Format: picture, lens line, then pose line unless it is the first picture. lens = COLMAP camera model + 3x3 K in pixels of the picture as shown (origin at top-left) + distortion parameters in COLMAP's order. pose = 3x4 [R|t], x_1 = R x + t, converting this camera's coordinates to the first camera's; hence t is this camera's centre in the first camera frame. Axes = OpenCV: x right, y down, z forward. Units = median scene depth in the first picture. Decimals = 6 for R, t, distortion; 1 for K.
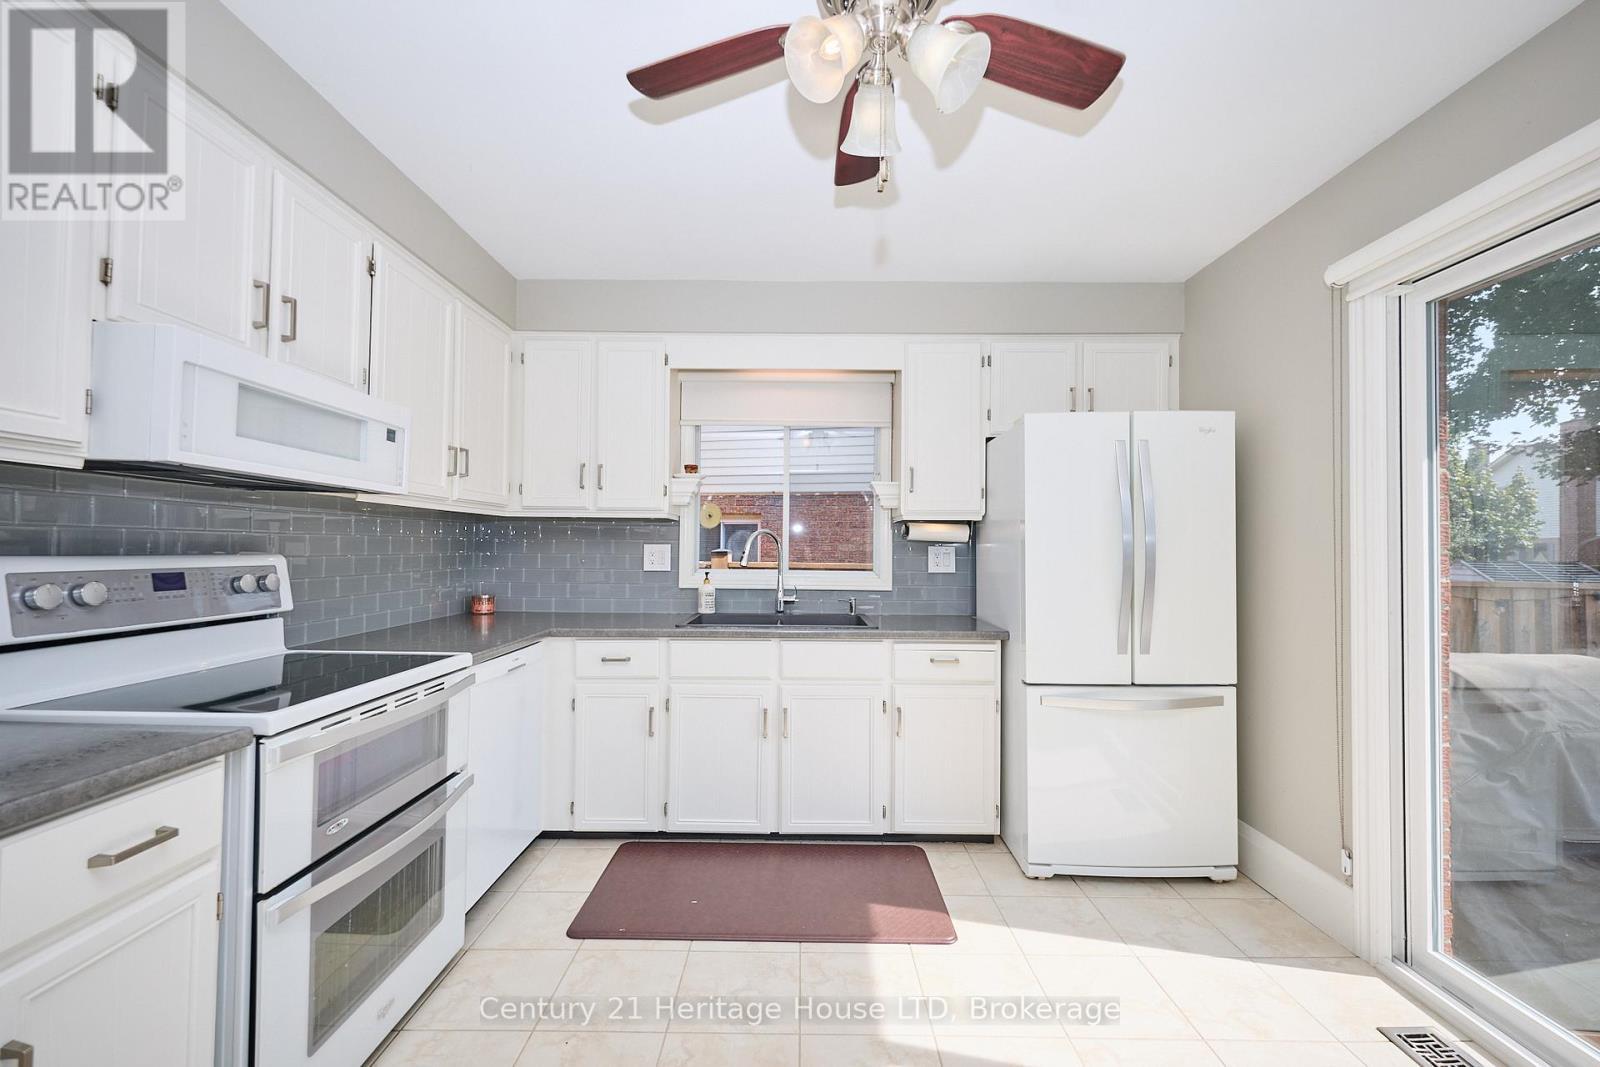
lens RADIAL K [[668.0, 0, 796.0], [0, 668.0, 535.3], [0, 0, 1]] dist [0.008425, 0.000128]
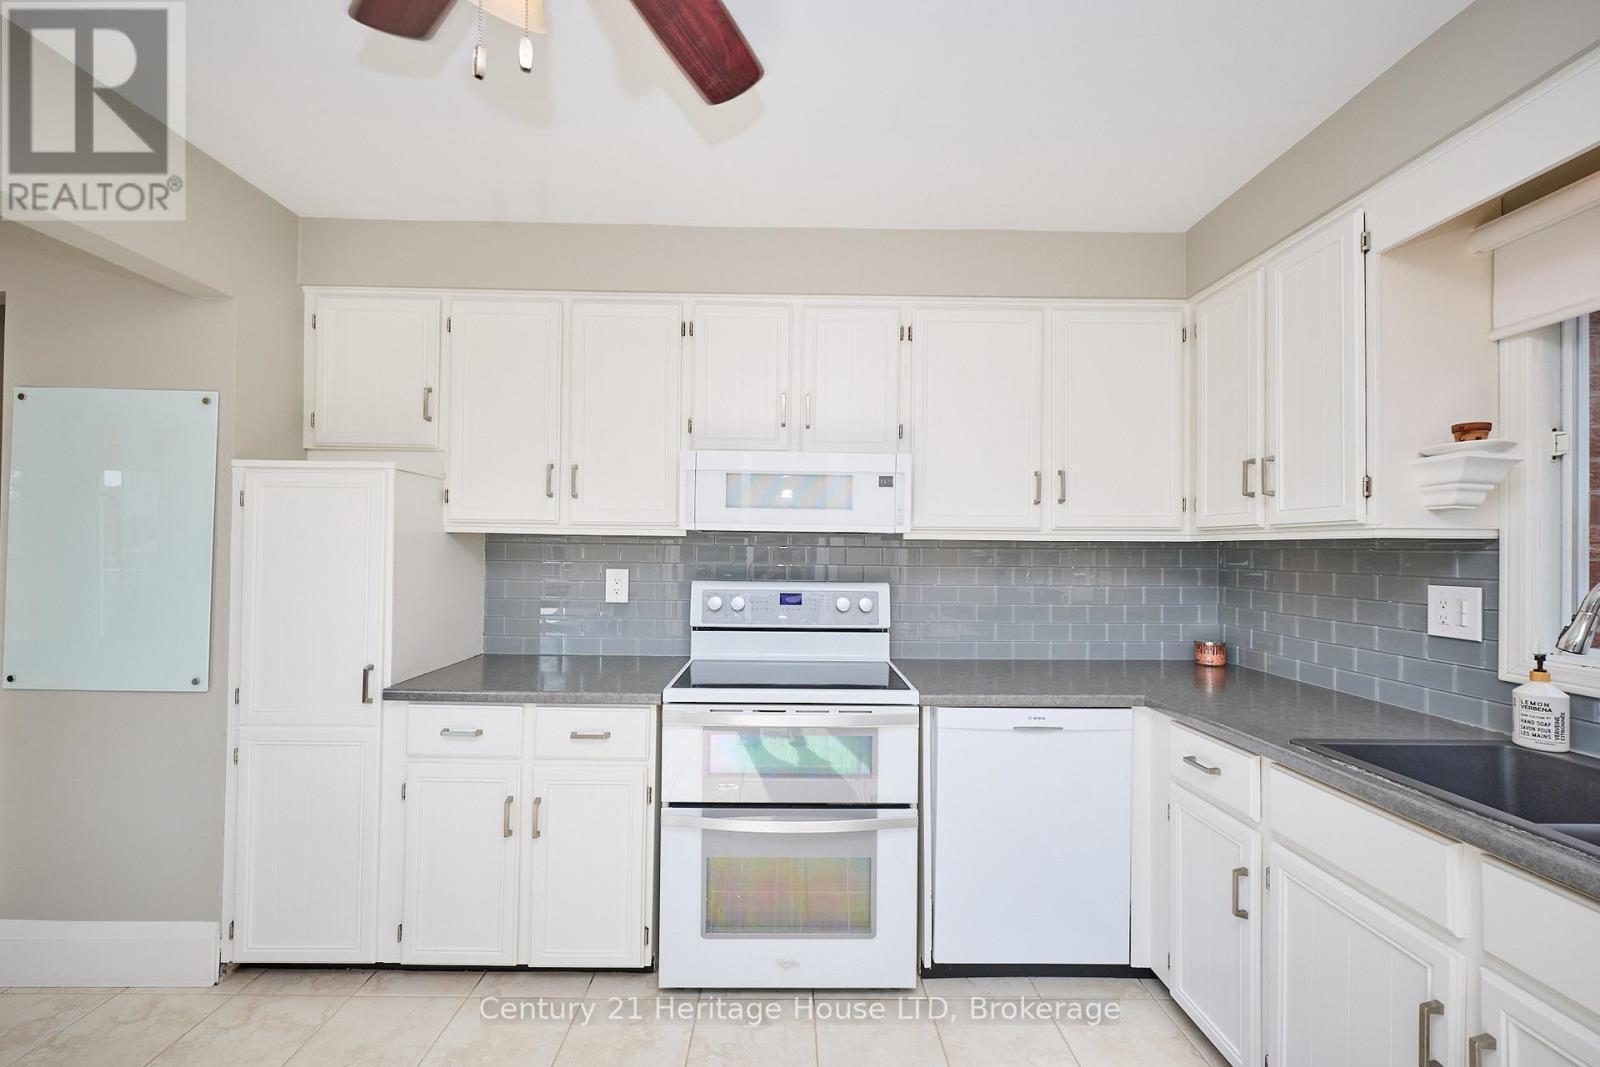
lens RADIAL K [[668.0, 0, 798.3], [0, 668.0, 536.0], [0, 0, 1]] dist [0.008425, 0.000128]
pose [[0.014612, -0.028663, -0.999482, 0.339635], [0.010304, 0.999540, -0.028514, -0.017743], [0.999840, -0.009882, 0.014900, 0.552281]]
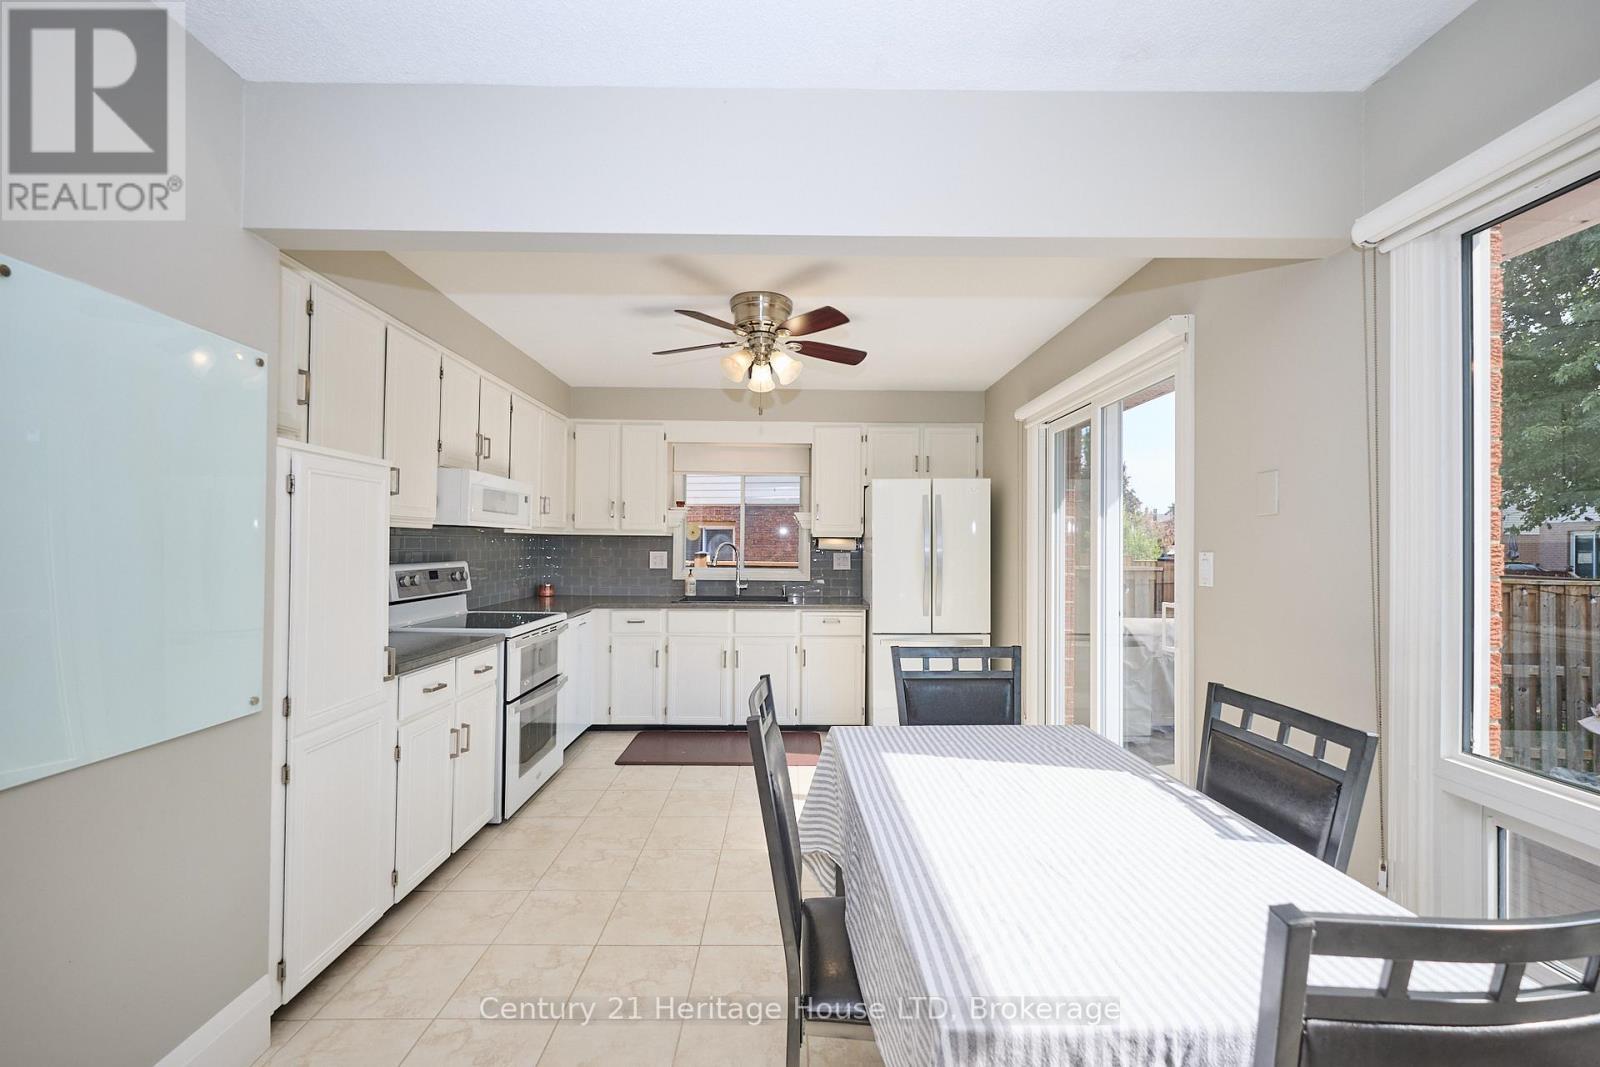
lens RADIAL K [[668.0, 0, 797.7], [0, 668.0, 536.4], [0, 0, 1]] dist [0.008425, 0.000128]
pose [[0.999724, 0.000586, 0.023499, 0.087320], [-0.000792, 0.999962, 0.008721, -0.039383], [-0.023493, -0.008738, 0.999686, -0.619485]]
